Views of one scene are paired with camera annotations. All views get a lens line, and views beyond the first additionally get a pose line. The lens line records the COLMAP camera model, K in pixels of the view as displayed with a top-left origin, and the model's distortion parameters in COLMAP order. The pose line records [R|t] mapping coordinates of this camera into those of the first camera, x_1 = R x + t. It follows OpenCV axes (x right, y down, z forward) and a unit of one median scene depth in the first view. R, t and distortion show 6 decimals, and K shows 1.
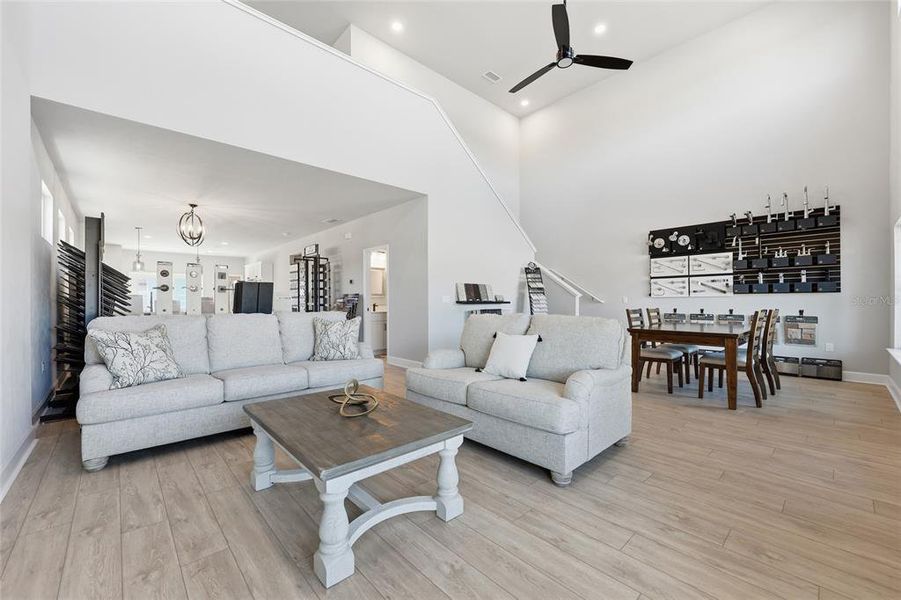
lens RADIAL K [[359.7, 0, 454.0], [0, 359.7, 301.6], [0, 0, 1]] dist [-0.003070, -0.000363]
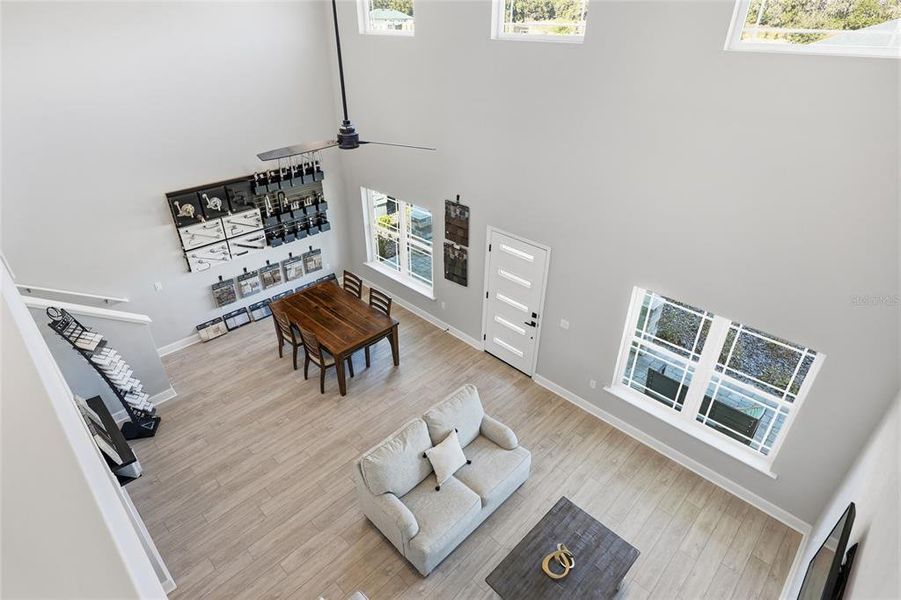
lens RADIAL K [[483.1, 0, 457.1], [0, 483.1, 298.8], [0, 0, 1]] dist [-0.000243, 0.000368]
pose [[-0.052520, -0.510290, 0.858397, -0.485642], [-0.016082, 0.859904, 0.510202, -0.571159], [-0.998490, 0.012991, -0.053368, 0.497539]]
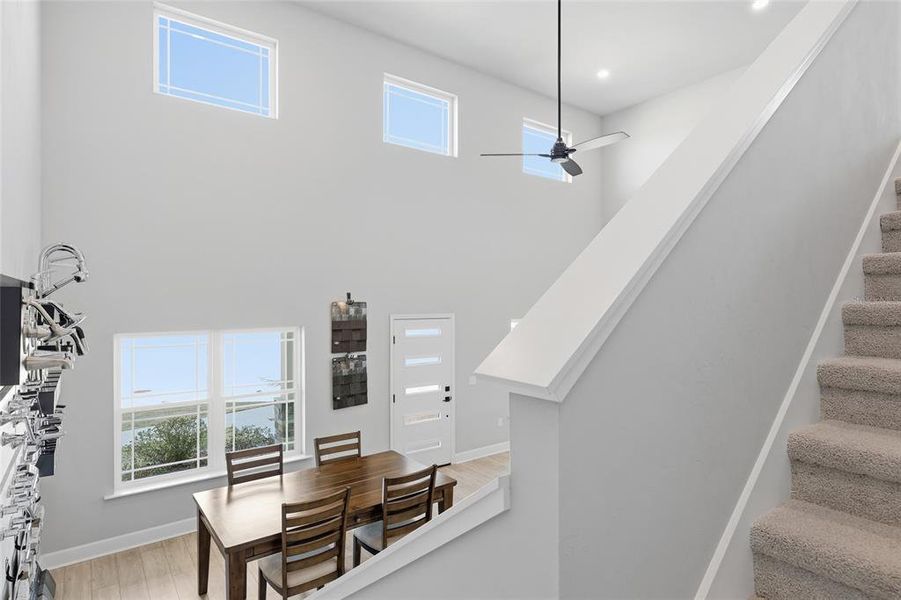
lens RADIAL K [[483.1, 0, 449.3], [0, 483.1, 299.1], [0, 0, 1]] dist [-0.000243, 0.000368]
pose [[-0.995056, -0.001874, 0.099298, 0.280460], [-0.003156, 0.999914, -0.012757, -0.192027], [-0.099265, -0.013007, -0.994976, 1.352890]]
